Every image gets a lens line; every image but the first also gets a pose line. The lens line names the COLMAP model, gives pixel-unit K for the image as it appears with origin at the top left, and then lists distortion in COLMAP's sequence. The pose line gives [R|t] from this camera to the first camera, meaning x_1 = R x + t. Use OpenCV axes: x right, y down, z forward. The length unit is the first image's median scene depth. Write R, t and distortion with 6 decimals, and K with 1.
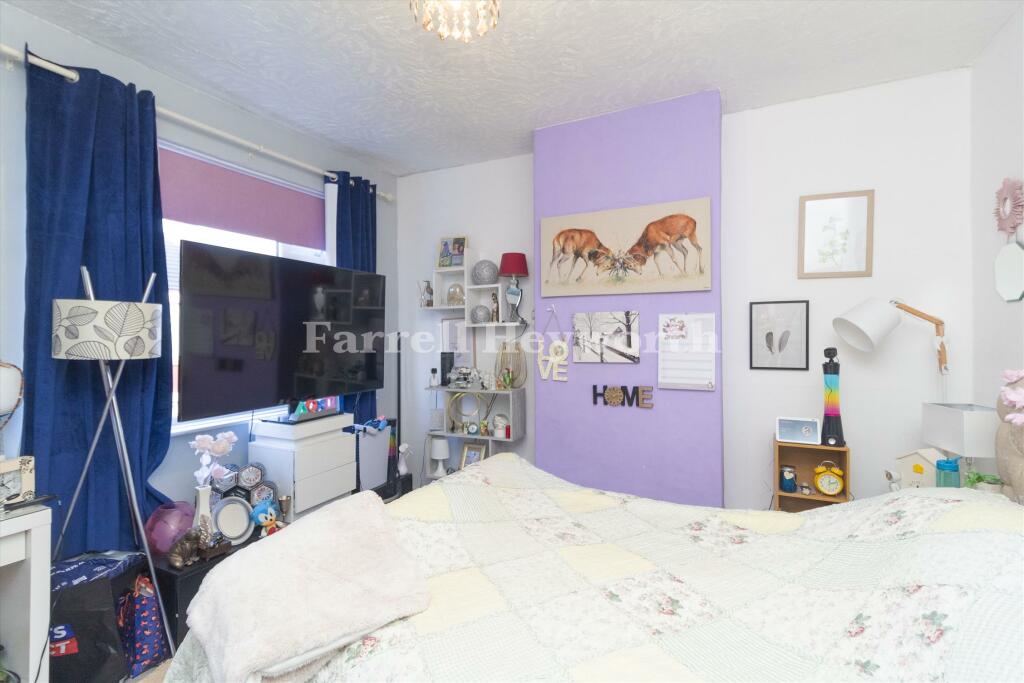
lens RADIAL K [[479.9, 0, 512.3], [0, 479.9, 338.8], [0, 0, 1]] dist [0.004440, 0.001350]
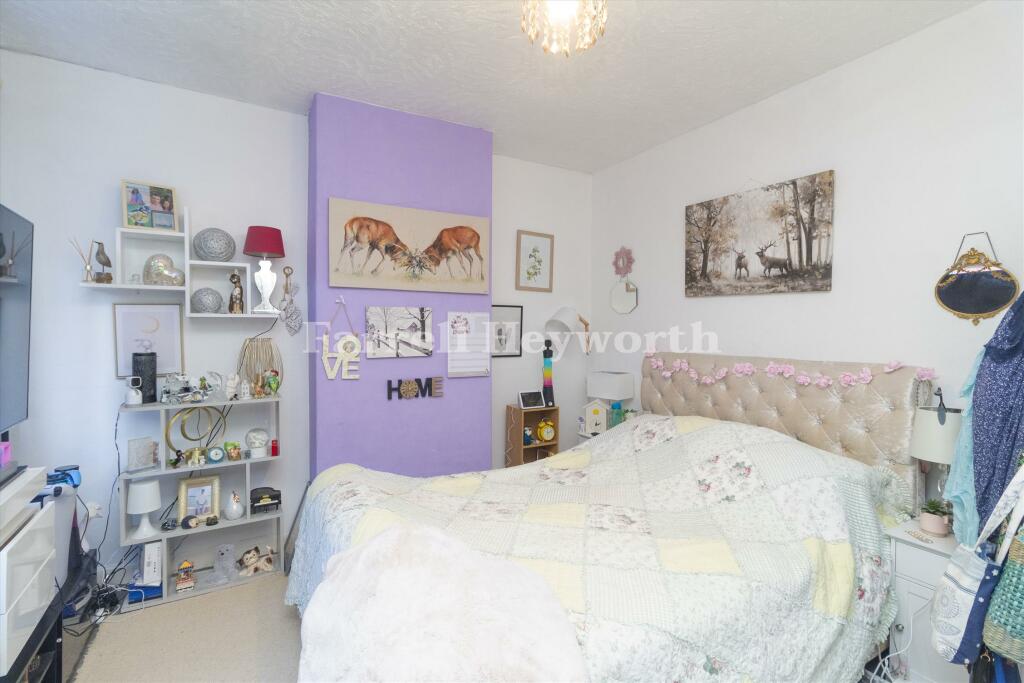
lens RADIAL K [[479.9, 0, 512.0], [0, 479.9, 338.9], [0, 0, 1]] dist [0.004440, 0.001350]
pose [[0.551713, -0.008599, 0.833990, -0.539432], [0.000061, 0.999947, 0.010270, 0.000575], [-0.834034, -0.005615, 0.551685, 0.252993]]
